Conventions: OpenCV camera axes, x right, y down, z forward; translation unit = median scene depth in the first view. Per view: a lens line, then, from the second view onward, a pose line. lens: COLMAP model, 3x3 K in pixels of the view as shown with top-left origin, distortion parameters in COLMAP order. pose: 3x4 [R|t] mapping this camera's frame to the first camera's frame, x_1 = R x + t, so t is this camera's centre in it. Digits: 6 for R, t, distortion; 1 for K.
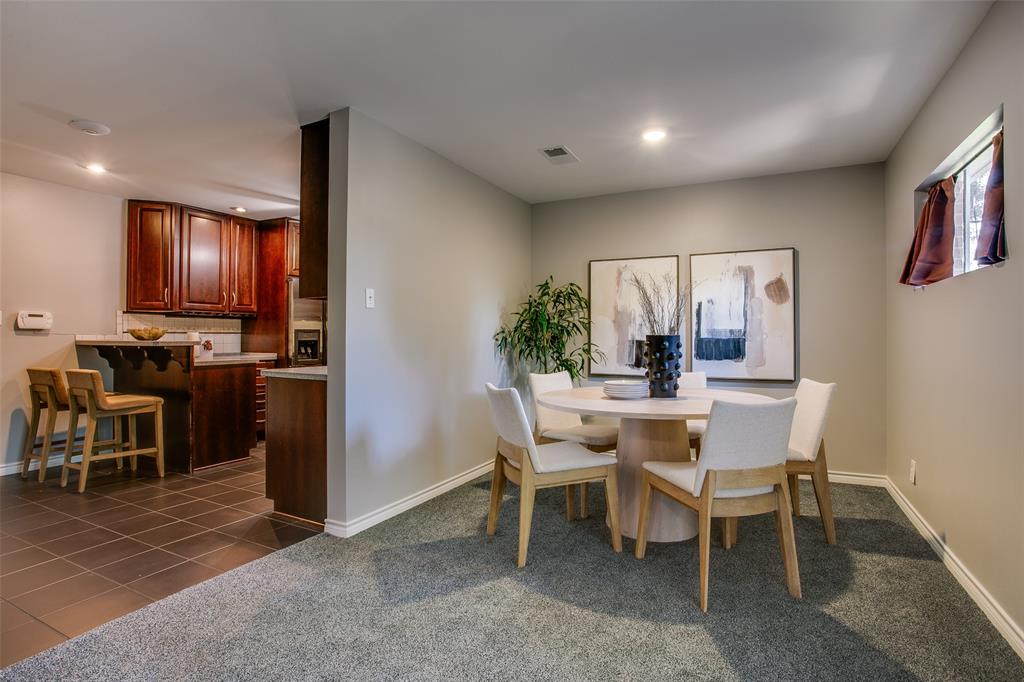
lens RADIAL K [[513.8, 0, 526.2], [0, 513.8, 331.5], [0, 0, 1]] dist [-0.088012, 0.036291]
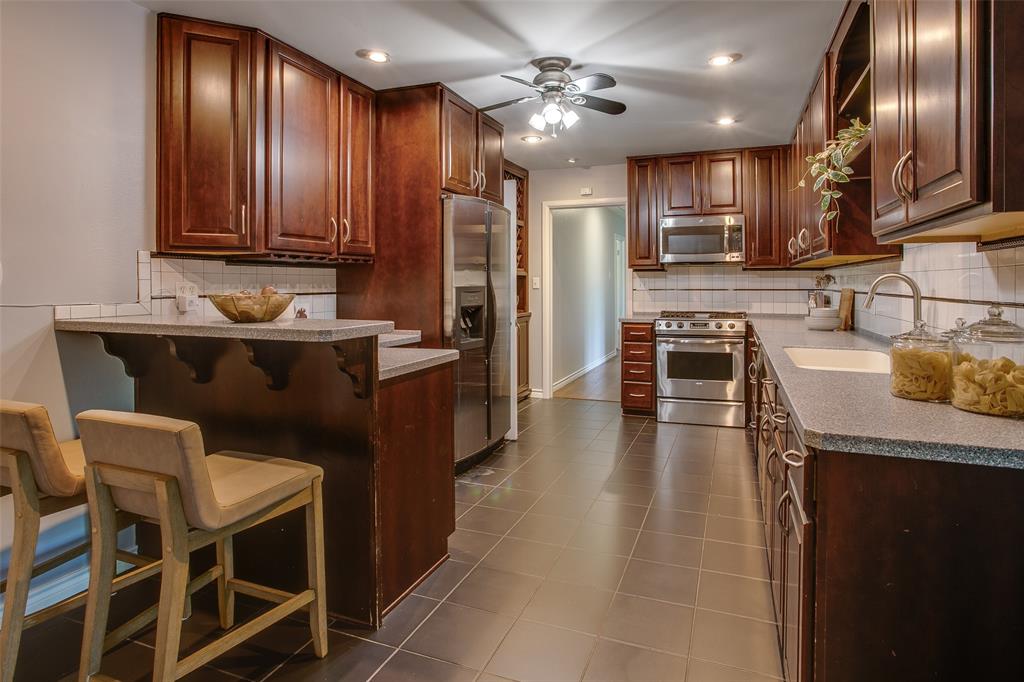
lens RADIAL K [[558.8, 0, 527.4], [0, 558.8, 286.3], [0, 0, 1]] dist [-0.063752, 0.035986]
pose [[0.995718, -0.003292, 0.092379, -0.510949], [0.001885, 0.999881, 0.015312, -0.016625], [-0.092419, -0.015073, 0.995606, 0.449621]]
